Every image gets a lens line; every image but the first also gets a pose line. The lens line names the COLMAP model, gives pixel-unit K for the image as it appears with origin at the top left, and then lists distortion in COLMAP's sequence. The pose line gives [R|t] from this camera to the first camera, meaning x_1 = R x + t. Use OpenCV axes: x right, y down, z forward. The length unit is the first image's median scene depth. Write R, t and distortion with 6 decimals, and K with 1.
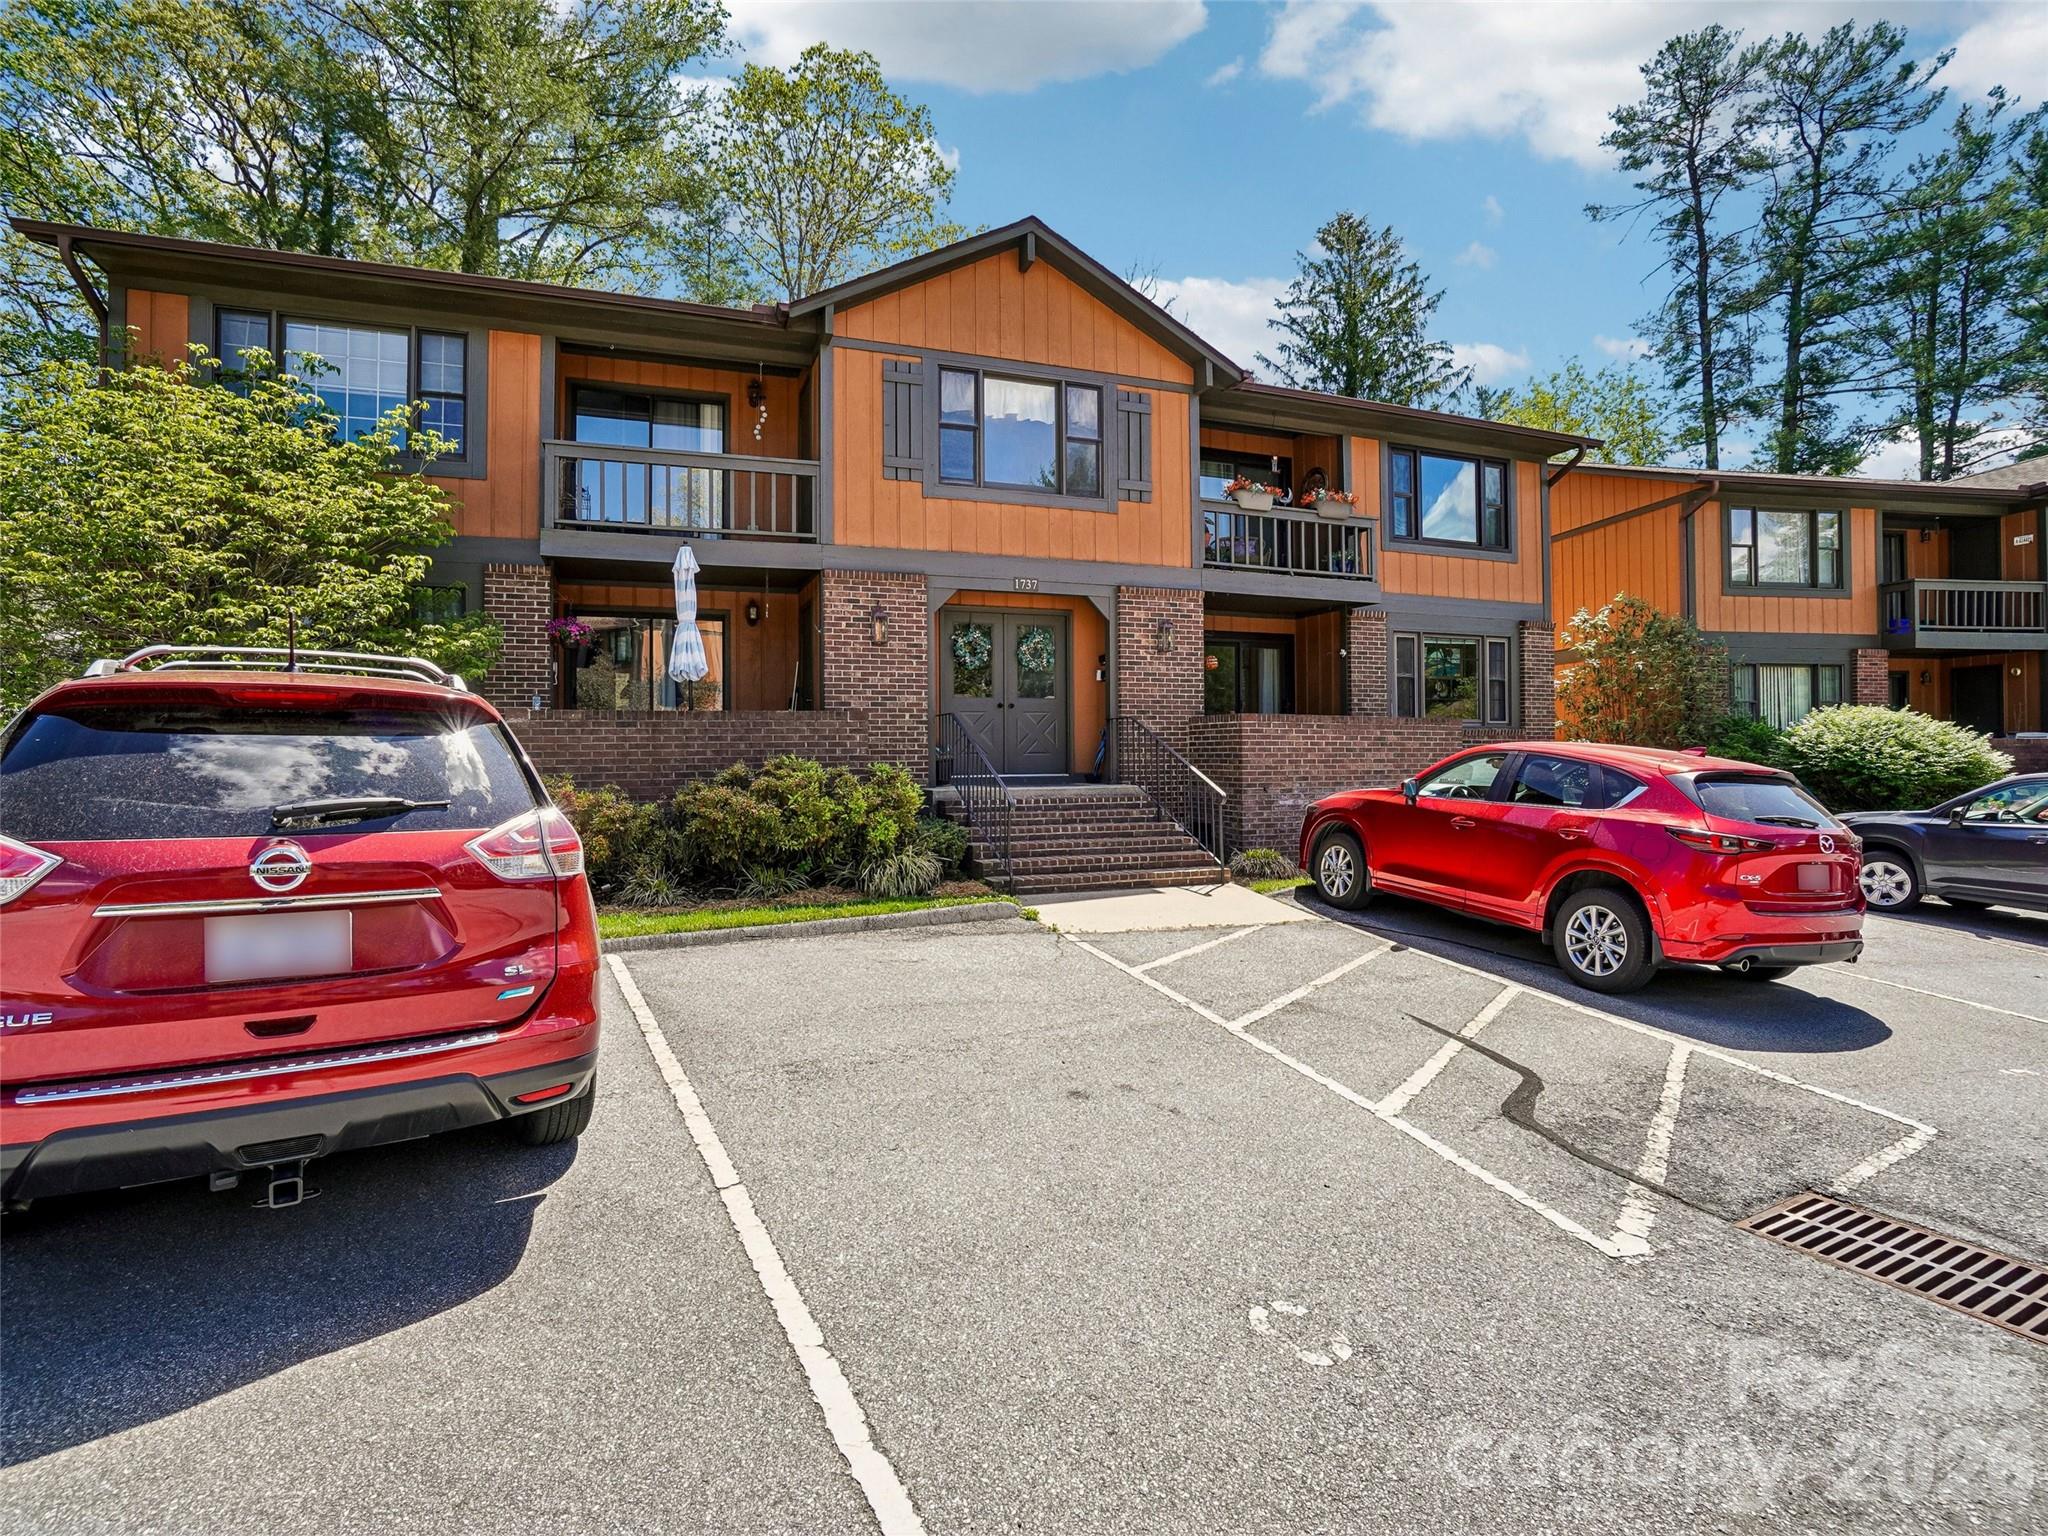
lens RADIAL K [[1017.7, 0, 1038.6], [0, 1017.7, 751.0], [0, 0, 1]] dist [-0.068182, 0.027485]
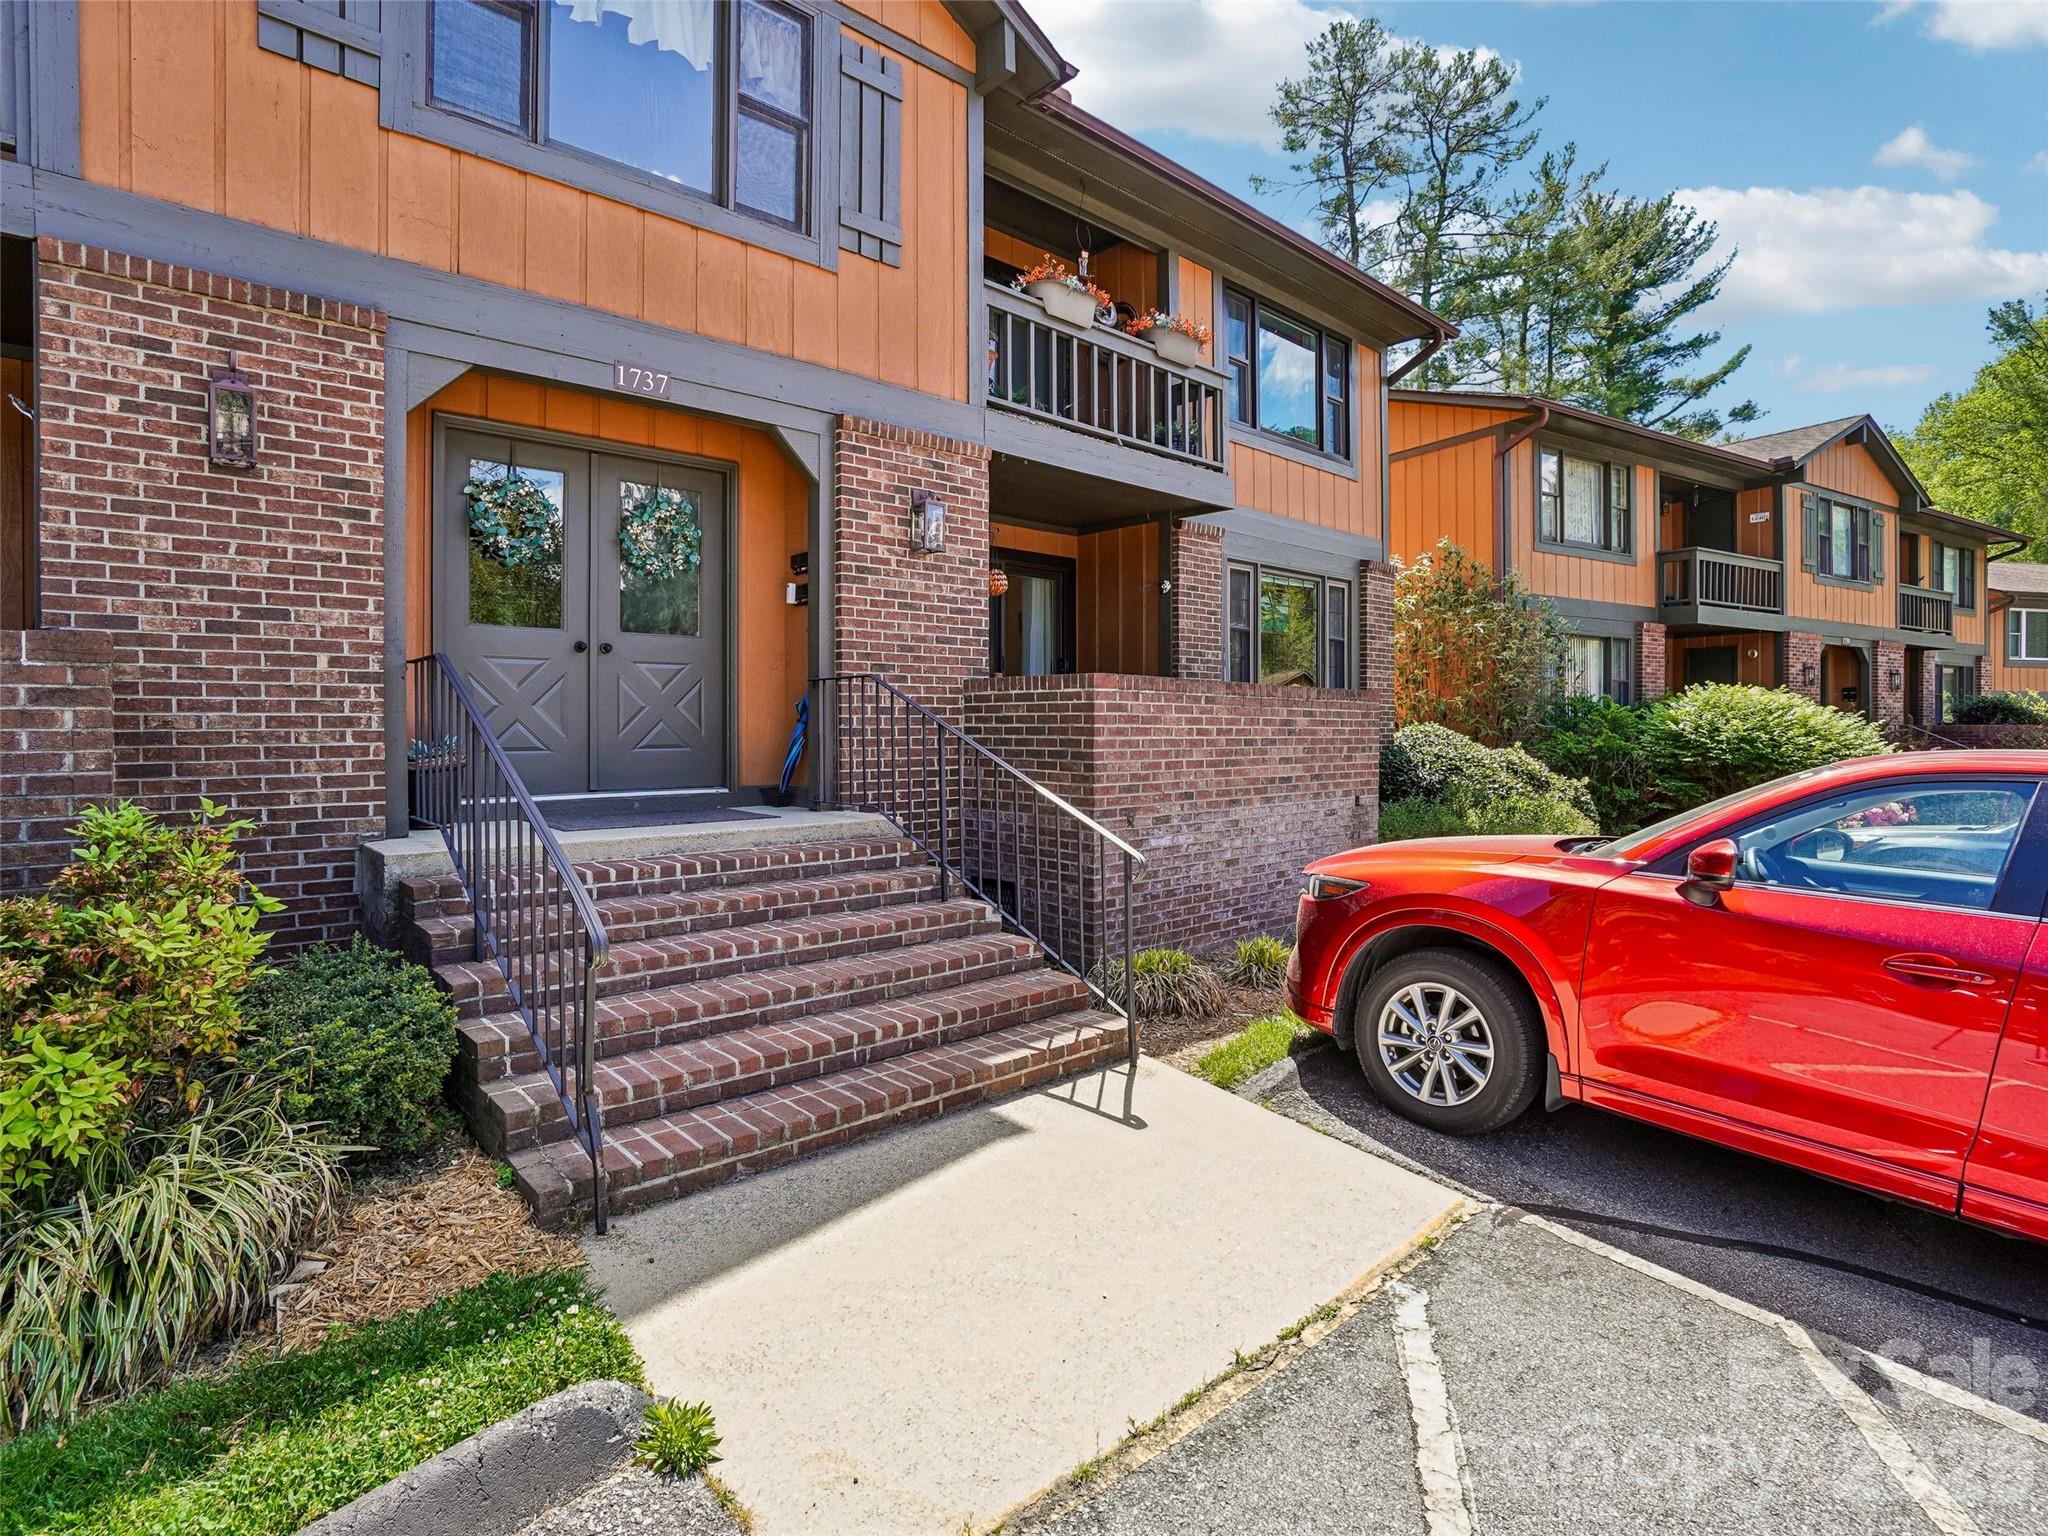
lens RADIAL K [[1017.7, 0, 1038.6], [0, 1017.7, 751.0], [0, 0, 1]] dist [-0.068182, 0.027485]
pose [[0.933776, -0.003584, 0.357841, -0.006040], [-0.006168, 0.999640, 0.026106, -0.008726], [-0.357806, -0.026584, 0.933418, 0.424103]]
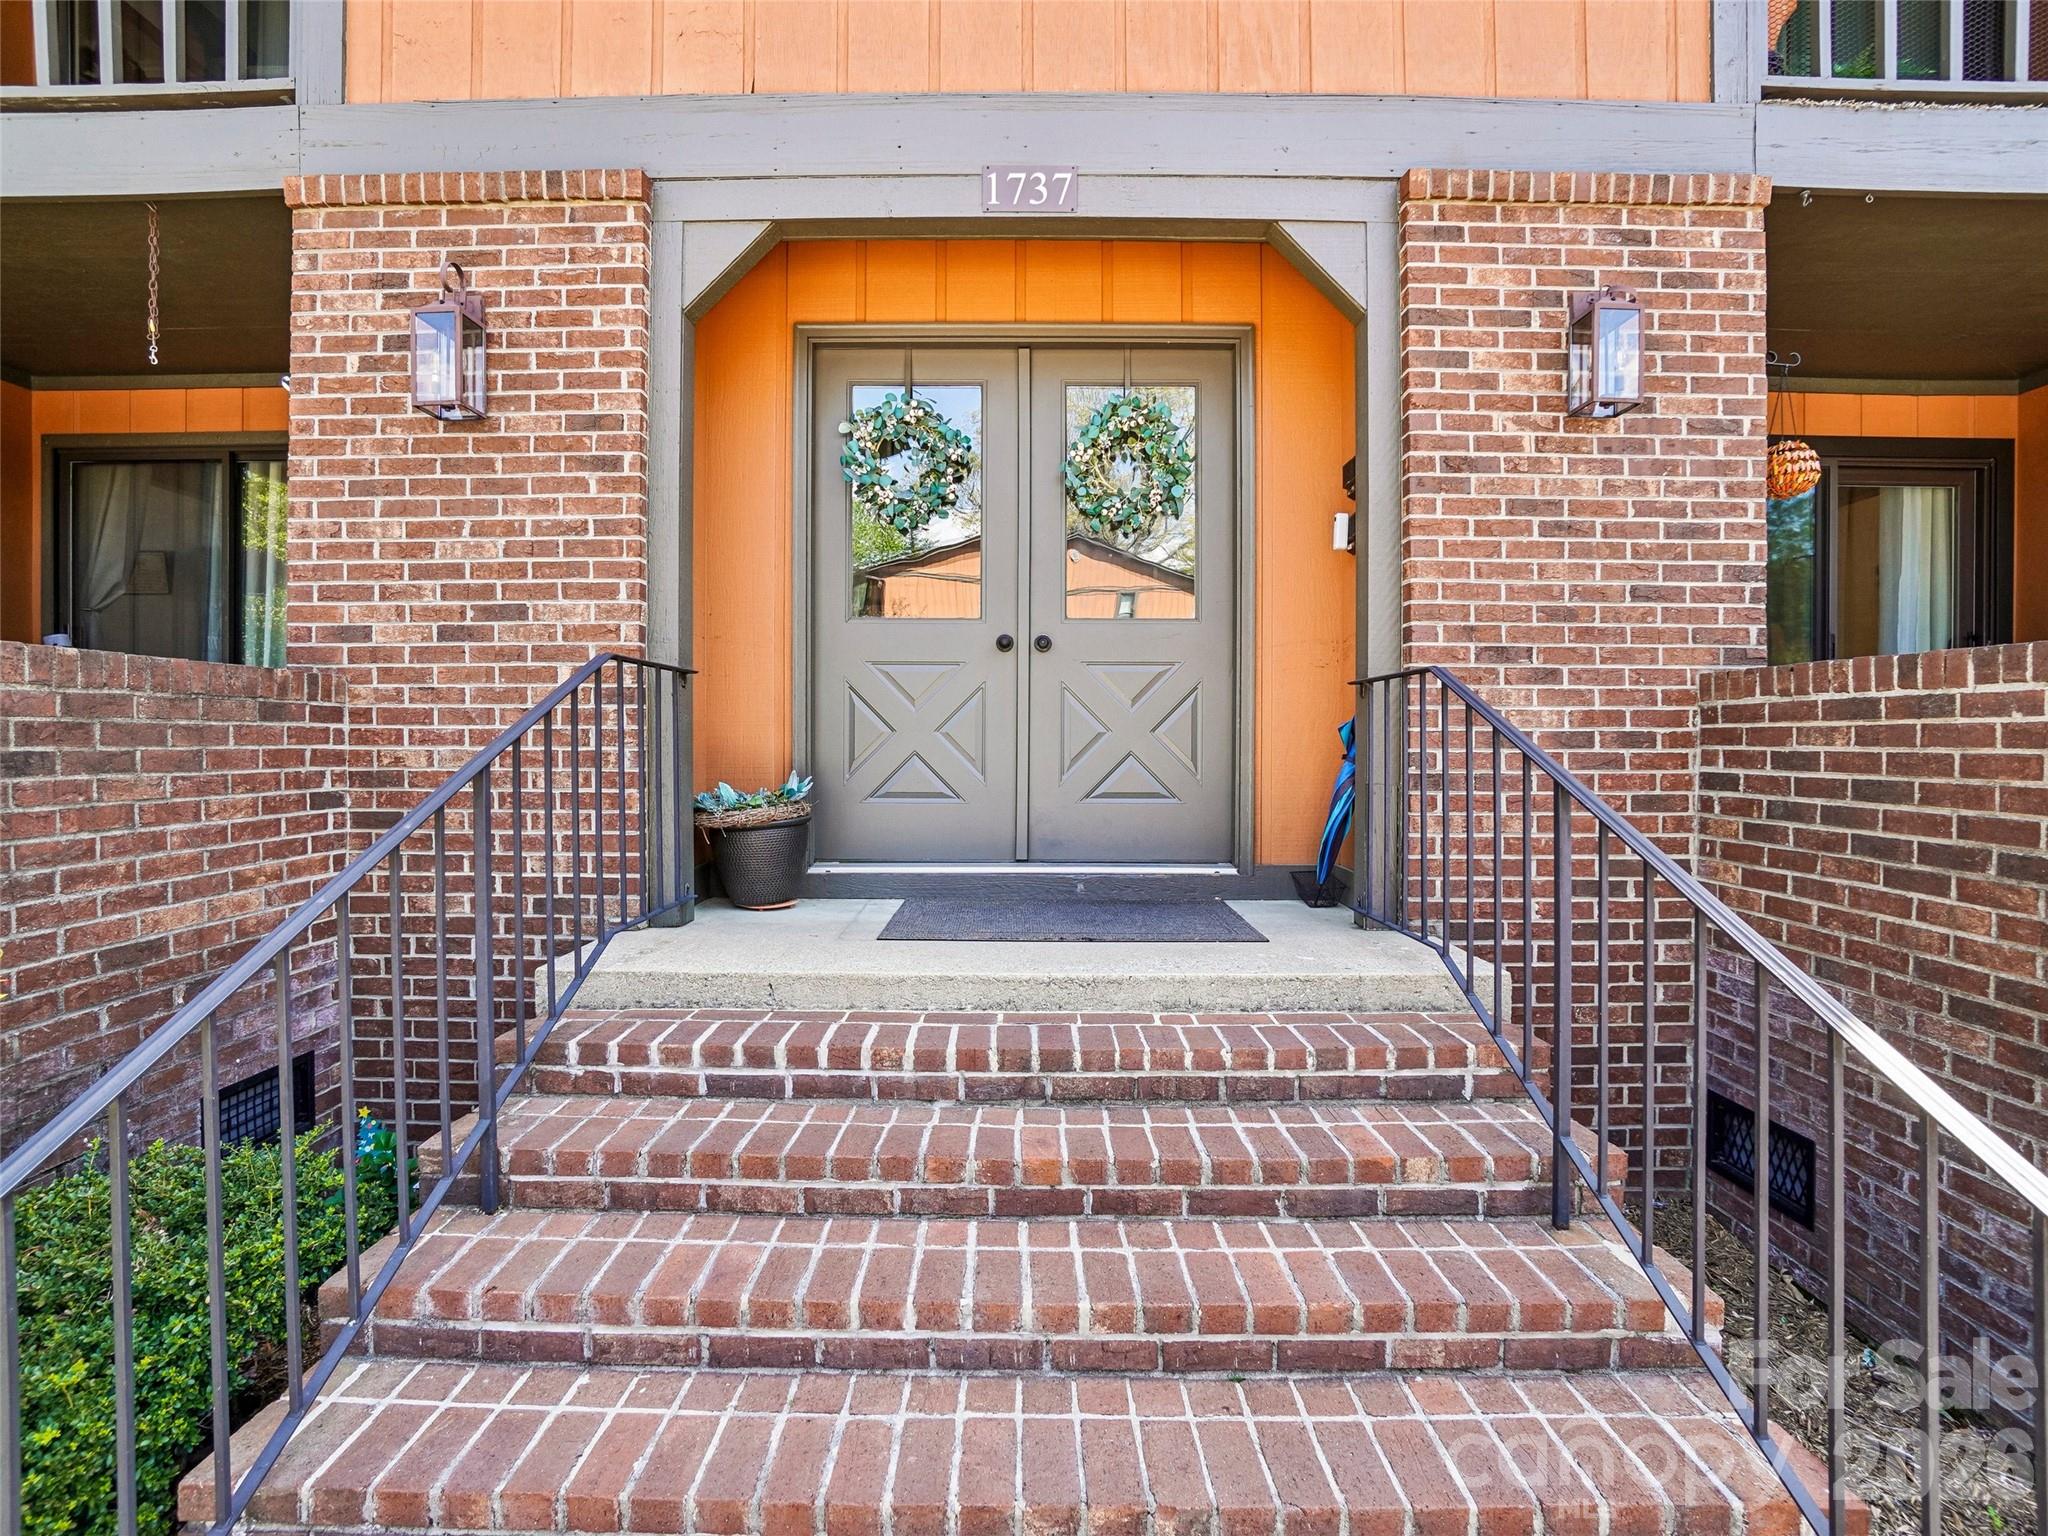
lens RADIAL K [[1017.7, 0, 1038.6], [0, 1017.7, 751.0], [0, 0, 1]] dist [-0.068182, 0.027485]
pose [[0.929967, 0.013527, -0.367394, 0.074436], [-0.008288, 0.999840, 0.015832, -0.014443], [0.367550, -0.011678, 0.929931, 0.617981]]
